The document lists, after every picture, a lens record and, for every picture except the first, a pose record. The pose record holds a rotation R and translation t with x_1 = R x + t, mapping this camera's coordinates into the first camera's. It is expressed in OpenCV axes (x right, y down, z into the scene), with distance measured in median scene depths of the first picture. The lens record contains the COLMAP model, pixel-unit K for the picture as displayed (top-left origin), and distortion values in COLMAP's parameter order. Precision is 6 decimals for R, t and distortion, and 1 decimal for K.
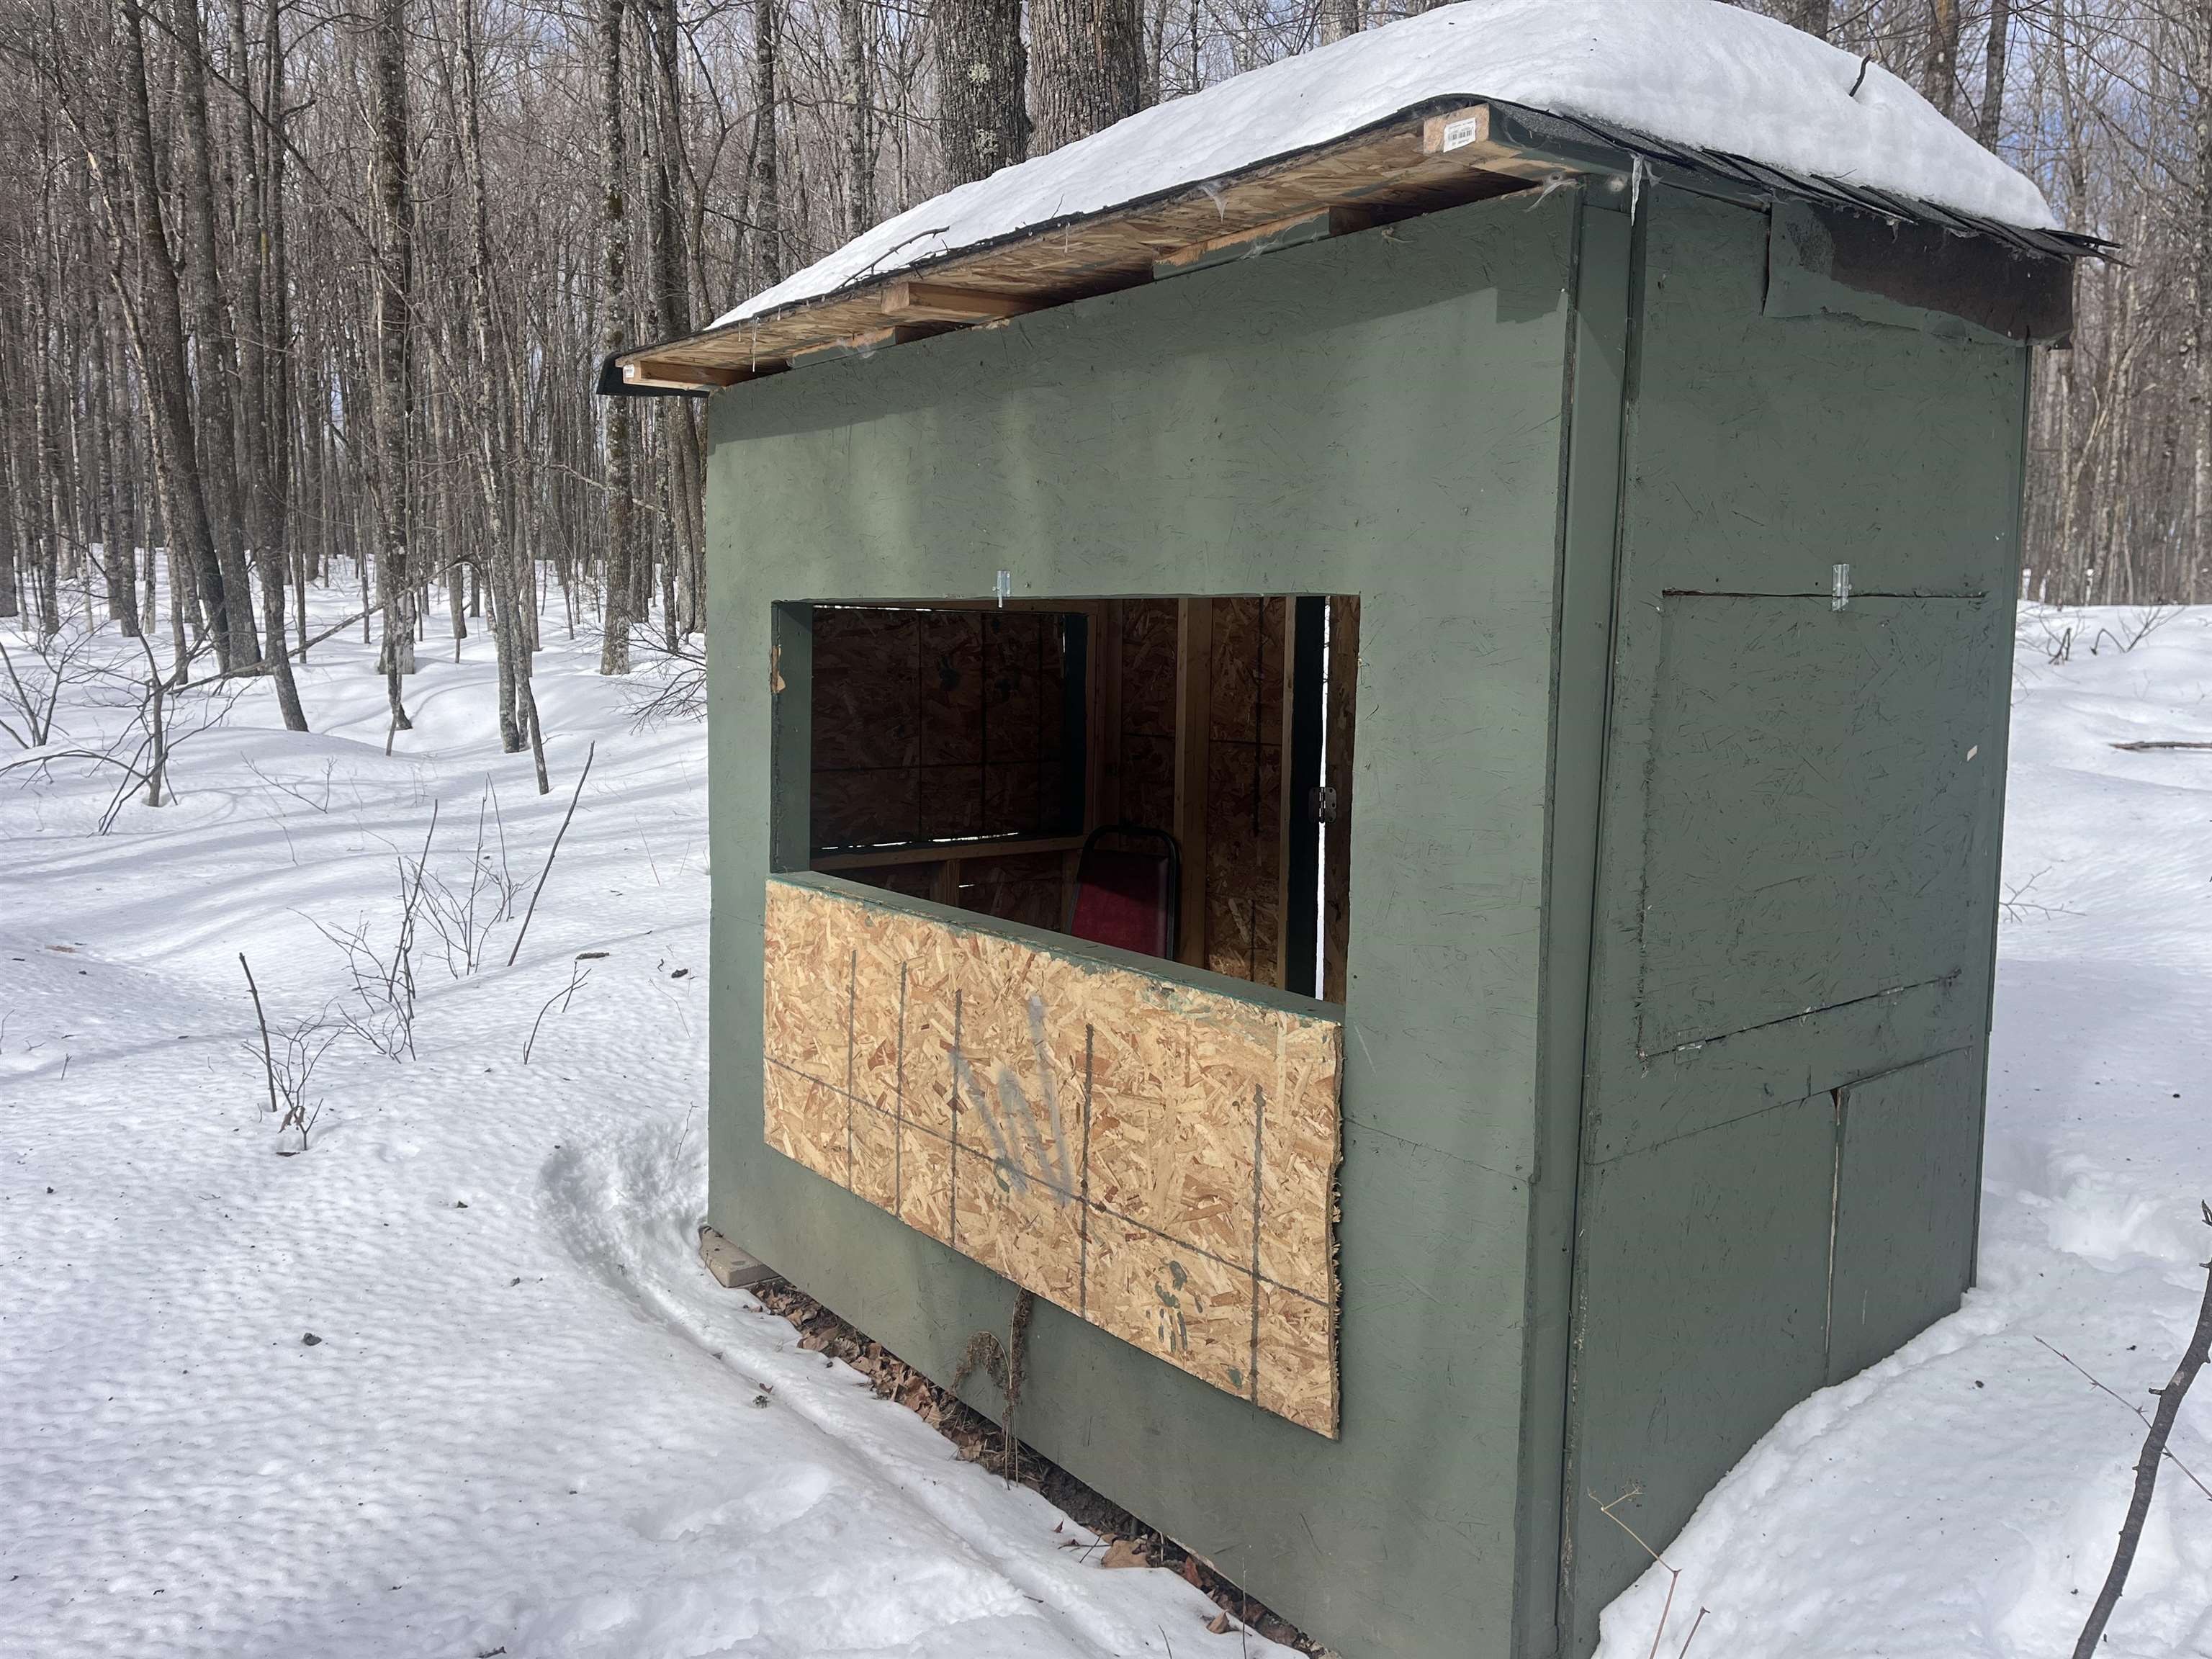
lens RADIAL K [[1672.4, 0, 1114.9], [0, 1672.4, 821.8], [0, 0, 1]] dist [0.041786, -0.018594]
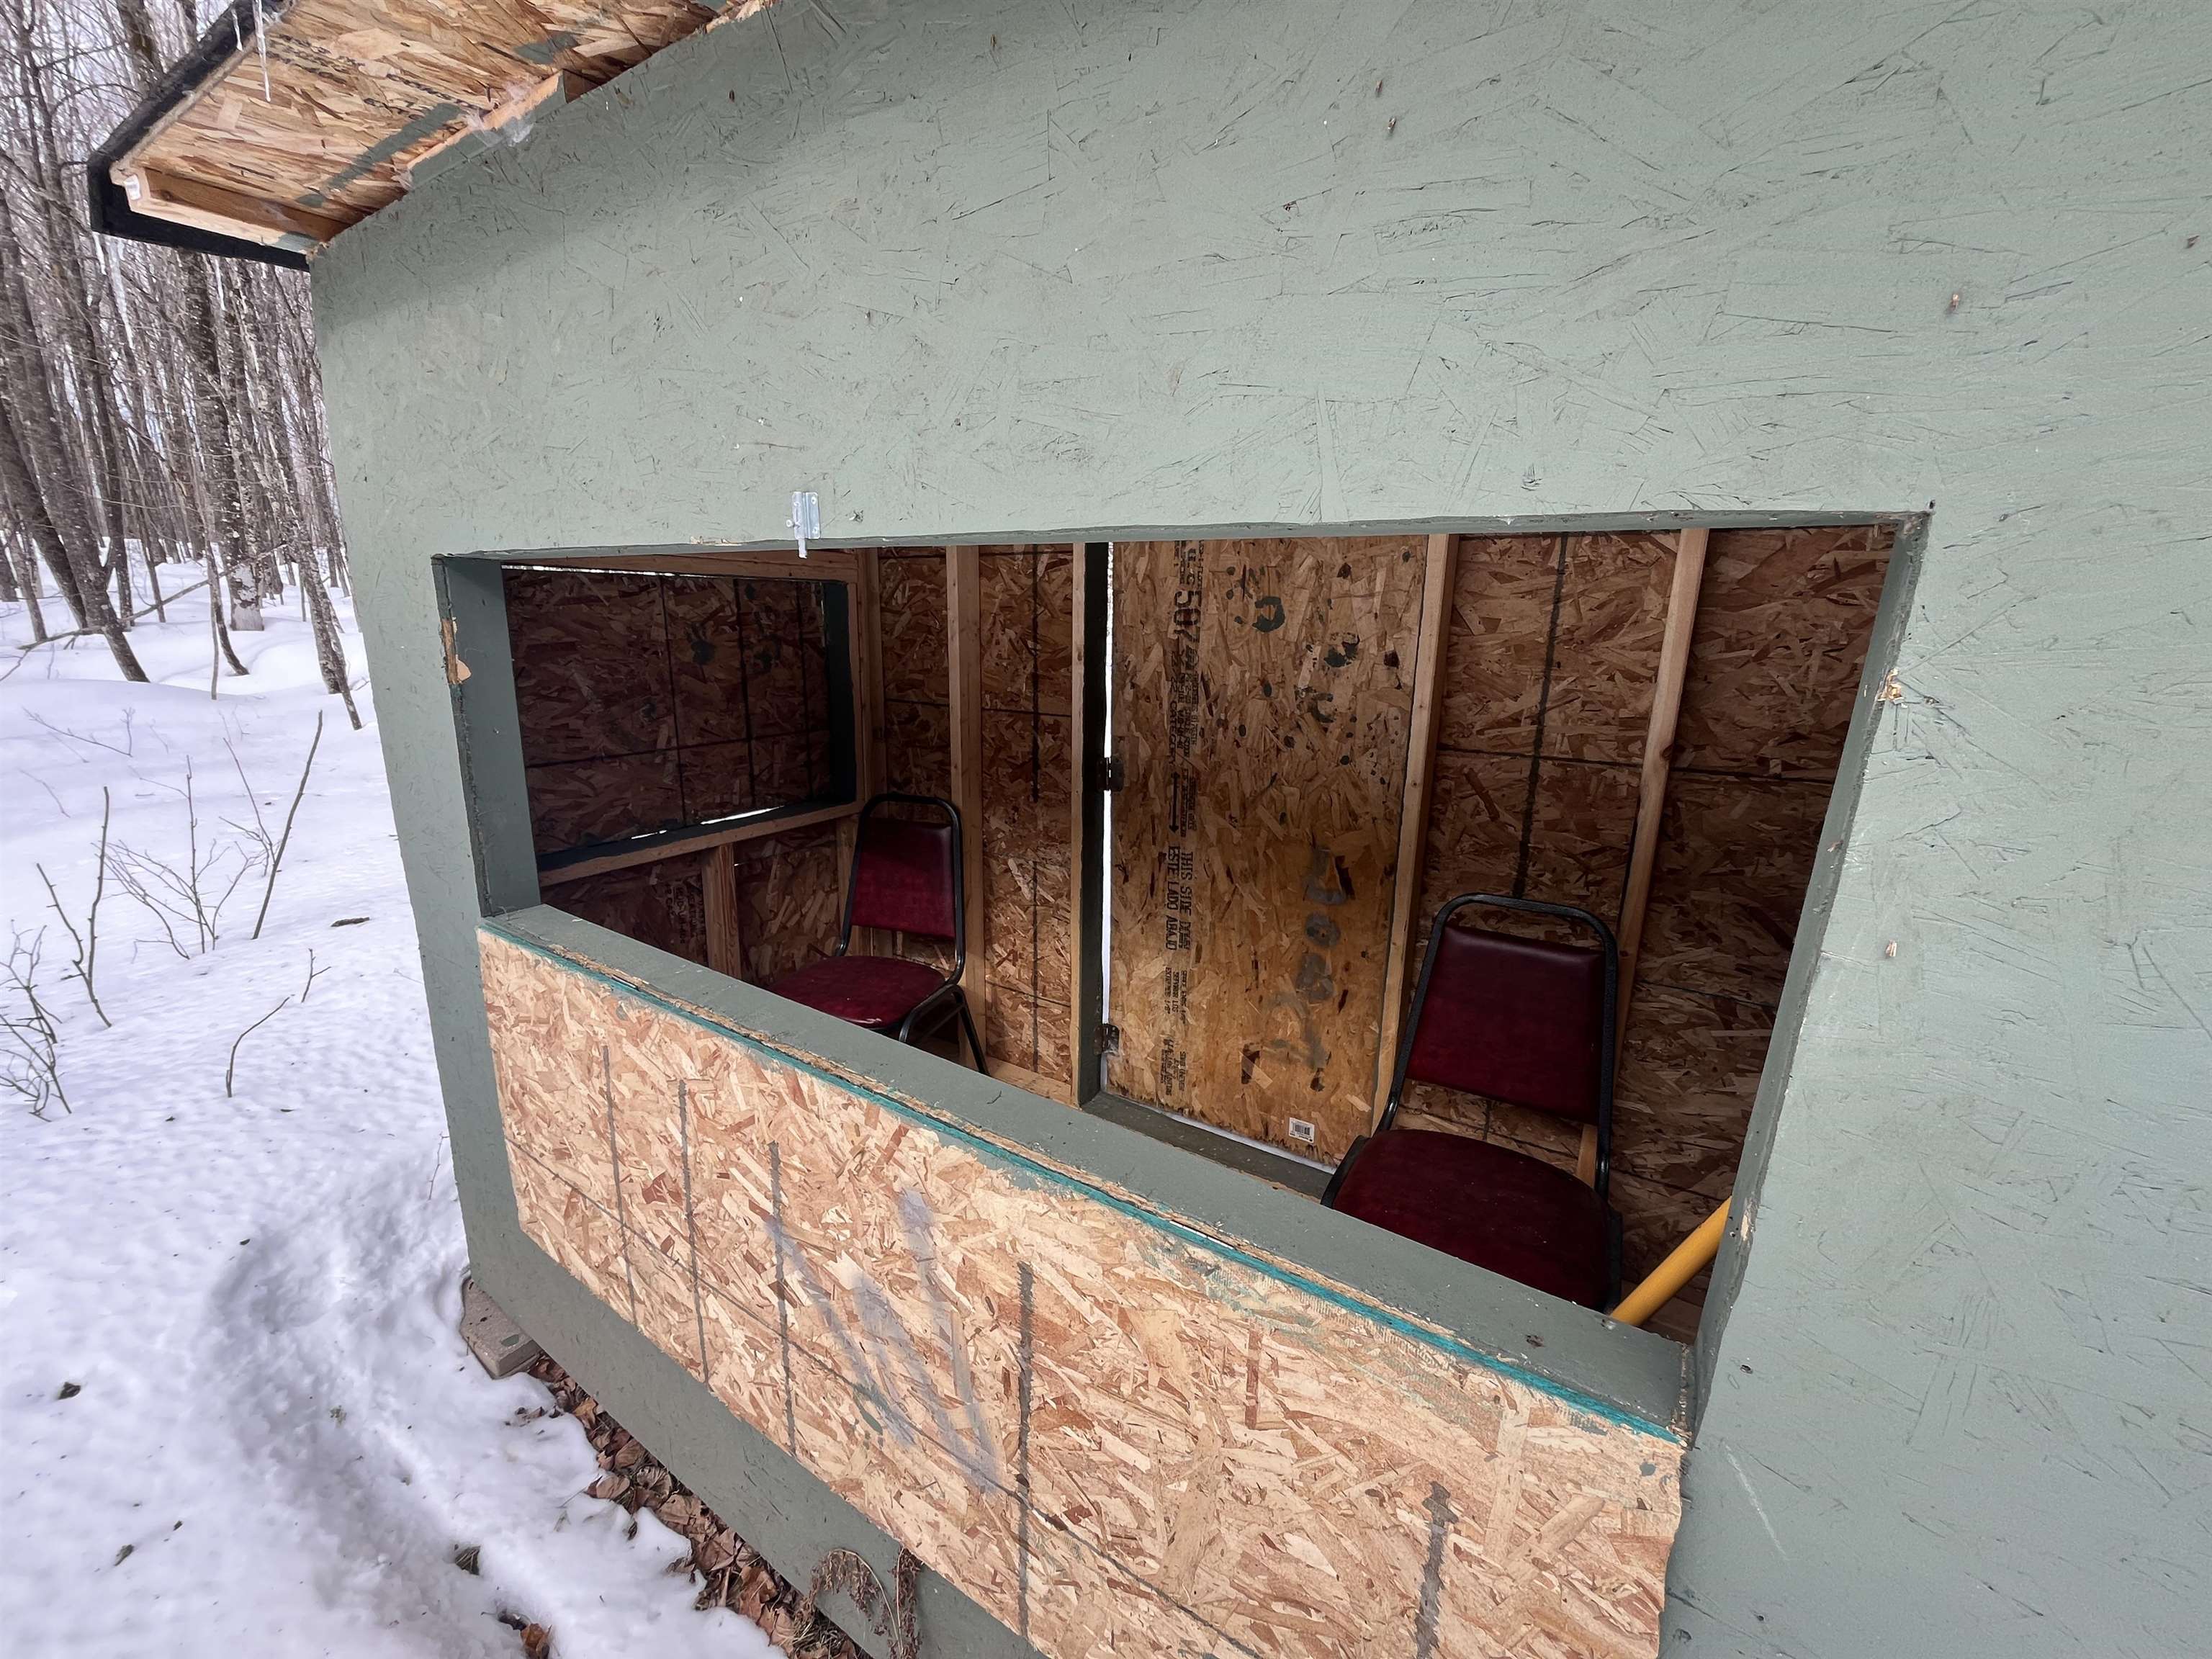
lens RADIAL K [[887.3, 0, 1100.7], [0, 887.3, 835.0], [0, 0, 1]] dist [-0.004359, -0.000482]
pose [[0.948005, -0.075120, 0.309262, -0.058760], [0.029368, 0.988246, 0.150022, -0.061723], [-0.316897, -0.133139, 0.939069, 0.539713]]
